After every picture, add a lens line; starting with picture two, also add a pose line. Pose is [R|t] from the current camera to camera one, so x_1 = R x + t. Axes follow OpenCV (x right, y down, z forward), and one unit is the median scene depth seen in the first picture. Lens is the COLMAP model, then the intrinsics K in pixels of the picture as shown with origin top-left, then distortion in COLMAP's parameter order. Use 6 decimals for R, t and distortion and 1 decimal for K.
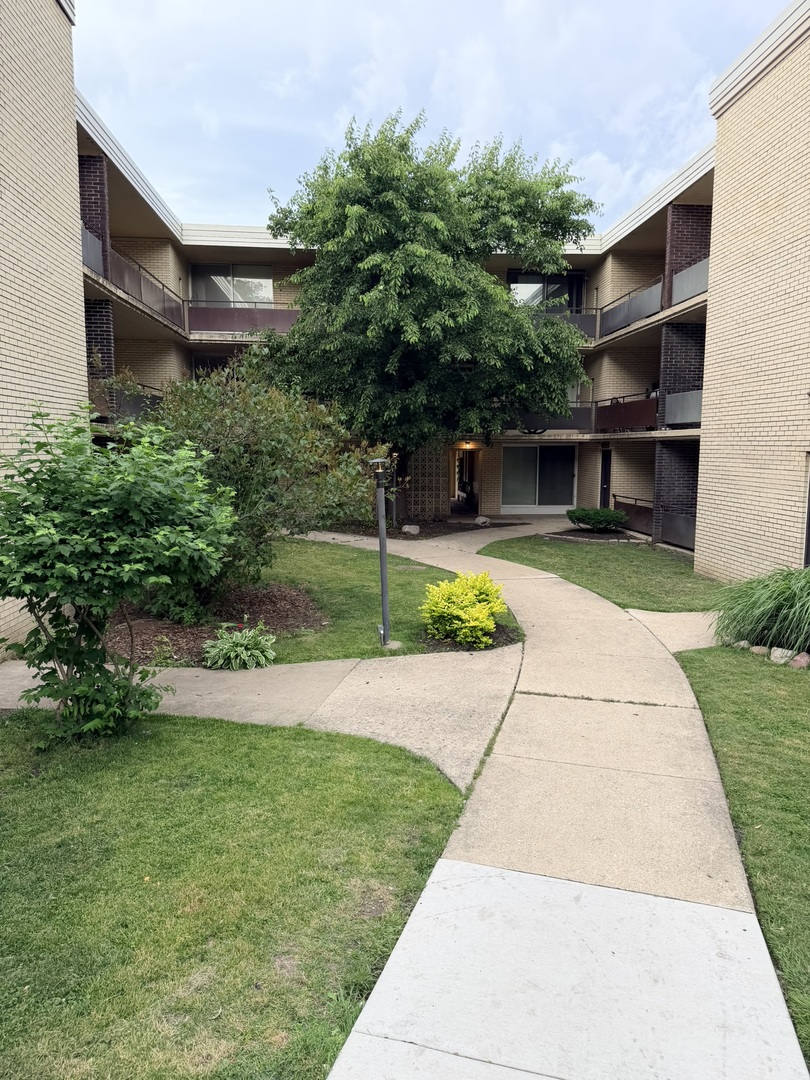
lens RADIAL K [[754.0, 0, 405.0], [0, 754.0, 540.0], [0, 0, 1]] dist [0.094021, -0.161595]
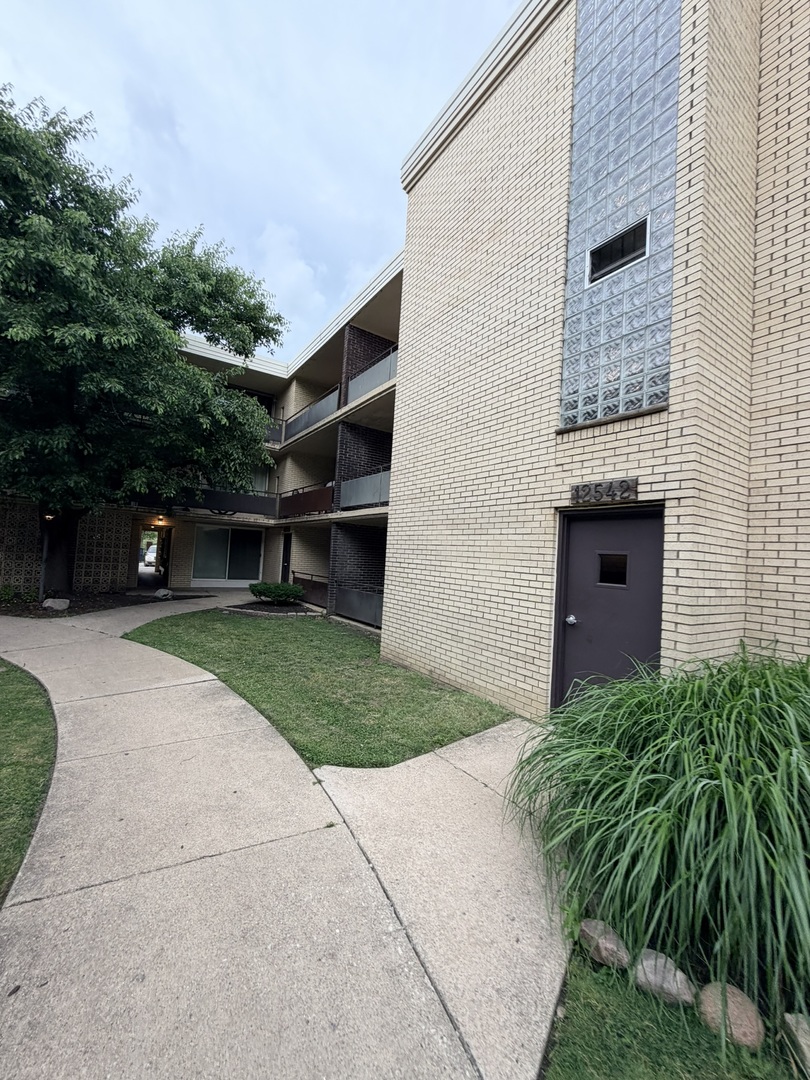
lens RADIAL K [[434.4, 0, 402.5], [0, 434.4, 535.1], [0, 0, 1]] dist [-0.007033, -0.000028]
pose [[0.868023, 0.067748, 0.491880, 0.123156], [0.008469, 0.988484, -0.151091, -0.017052], [-0.496451, 0.135317, 0.857453, 0.462718]]
